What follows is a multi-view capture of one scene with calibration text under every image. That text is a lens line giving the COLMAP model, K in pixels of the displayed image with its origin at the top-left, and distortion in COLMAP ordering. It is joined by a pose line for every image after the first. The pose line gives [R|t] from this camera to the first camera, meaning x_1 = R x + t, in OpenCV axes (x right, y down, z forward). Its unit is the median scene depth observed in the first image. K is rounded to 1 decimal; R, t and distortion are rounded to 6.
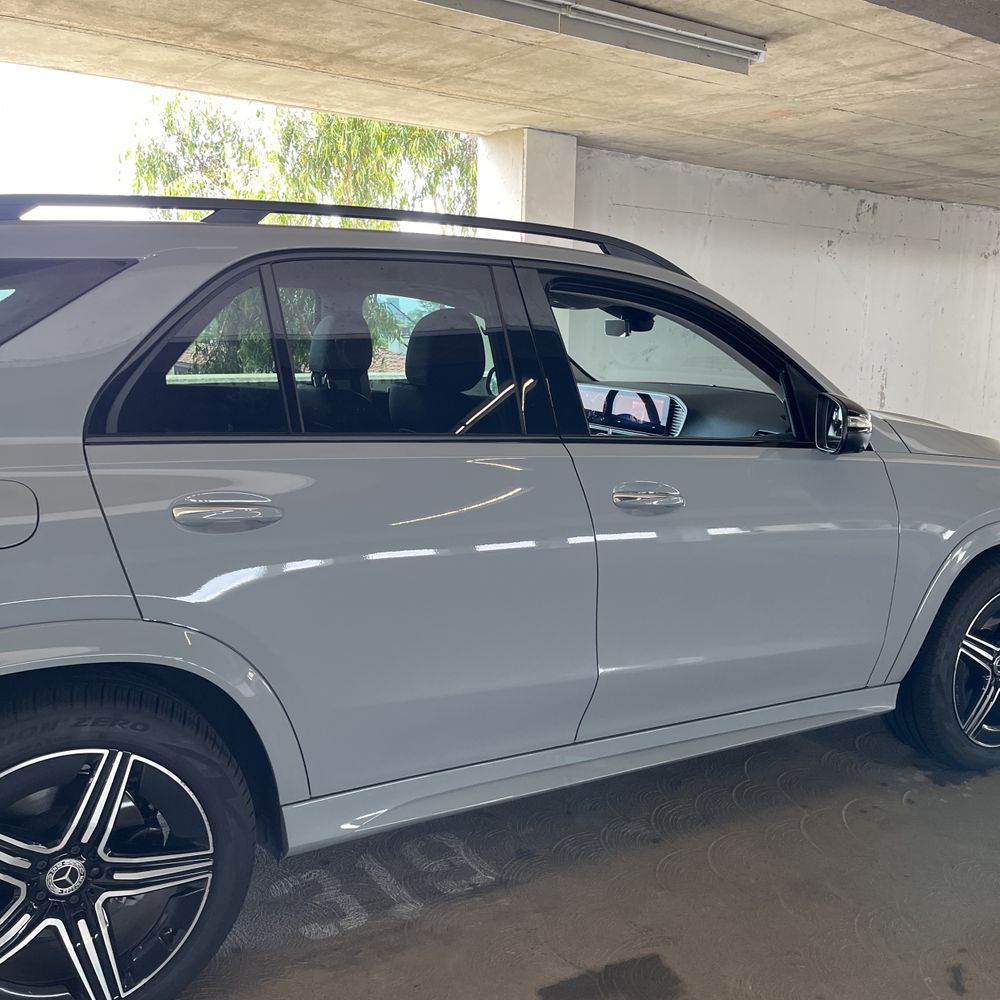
lens RADIAL K [[1022.5, 0, 505.5], [0, 1022.5, 494.0], [0, 0, 1]] dist [0.041357, -0.036306]
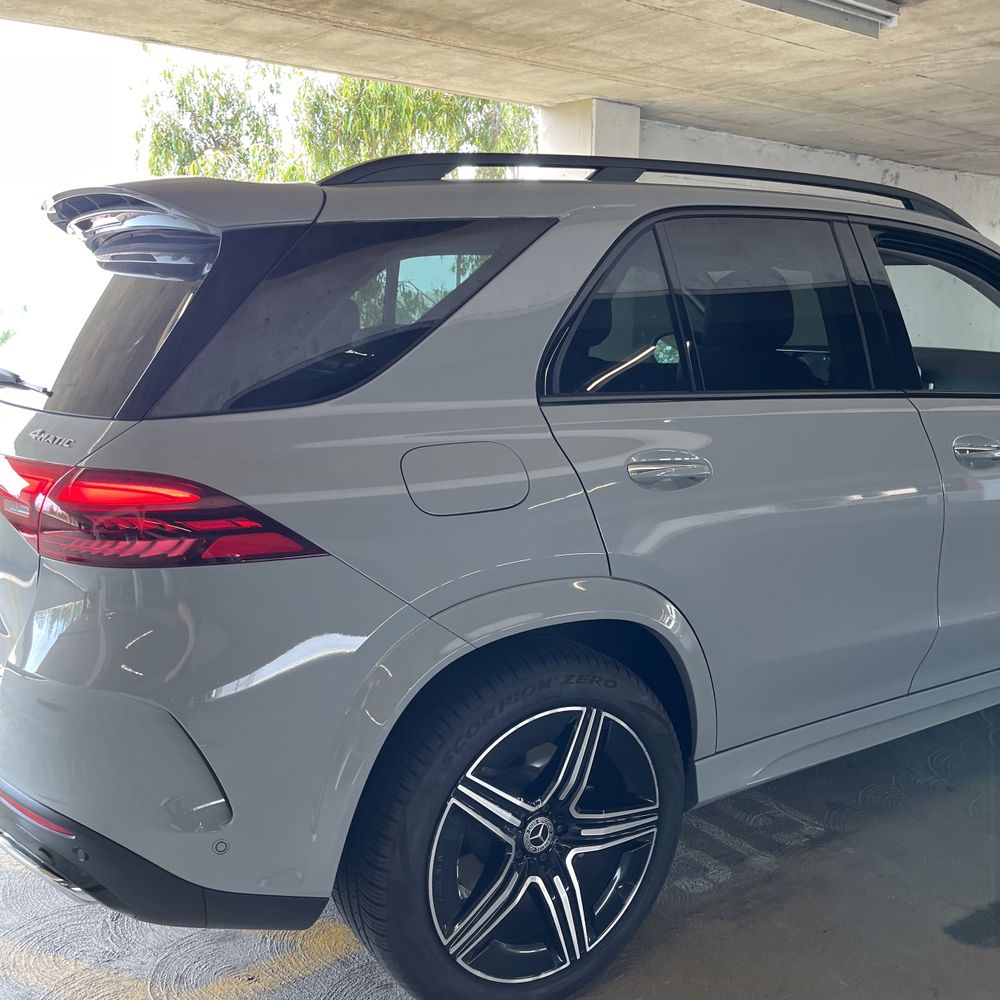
lens RADIAL K [[1020.9, 0, 492.6], [0, 1020.9, 503.4], [0, 0, 1]] dist [0.041928, -0.036999]
pose [[0.998200, -0.028854, 0.052571, -0.431693], [0.027461, 0.999257, 0.027034, 0.016623], [-0.053312, -0.025542, 0.998251, 0.010675]]
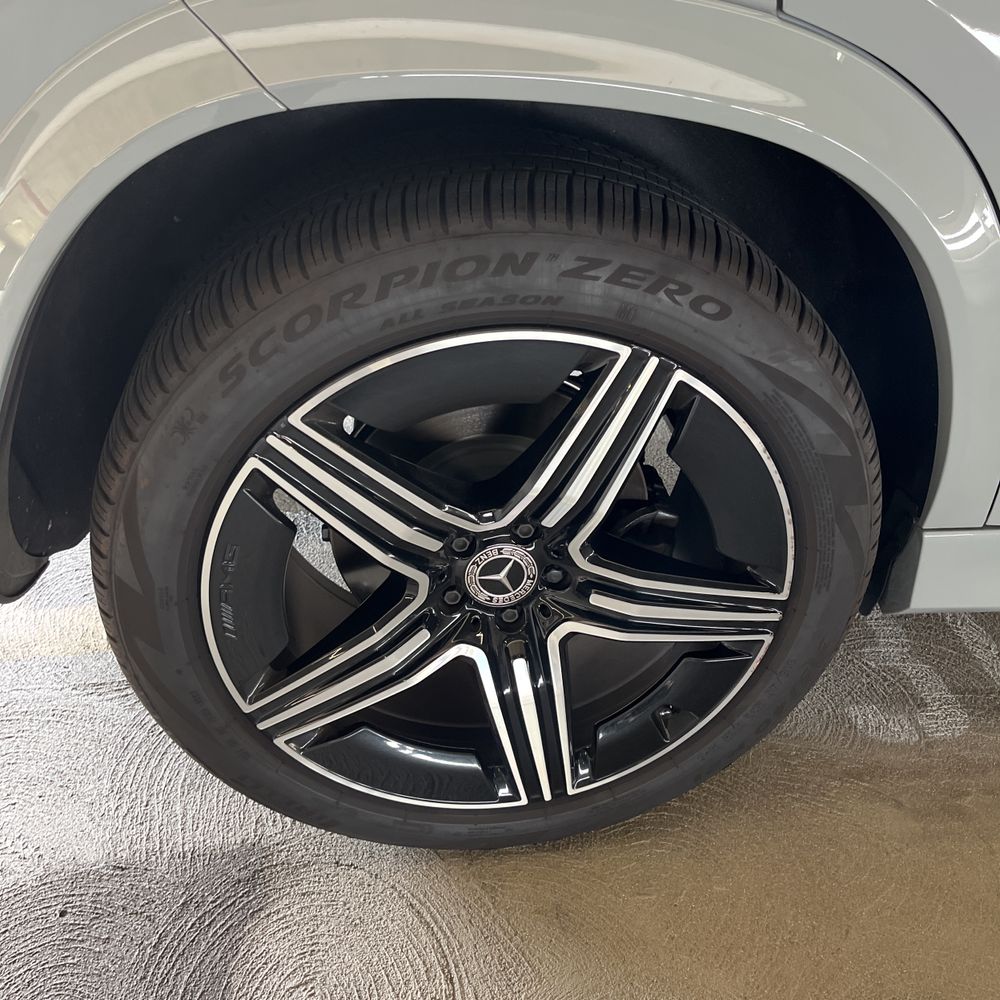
lens RADIAL K [[1004.5, 0, 501.8], [0, 1004.5, 493.5], [0, 0, 1]] dist [0.036429, -0.021156]
pose [[0.920785, 0.250587, -0.298934, -0.244614], [-0.120884, 0.911944, 0.392103, 0.122341], [0.370867, -0.324906, 0.869996, 0.497910]]
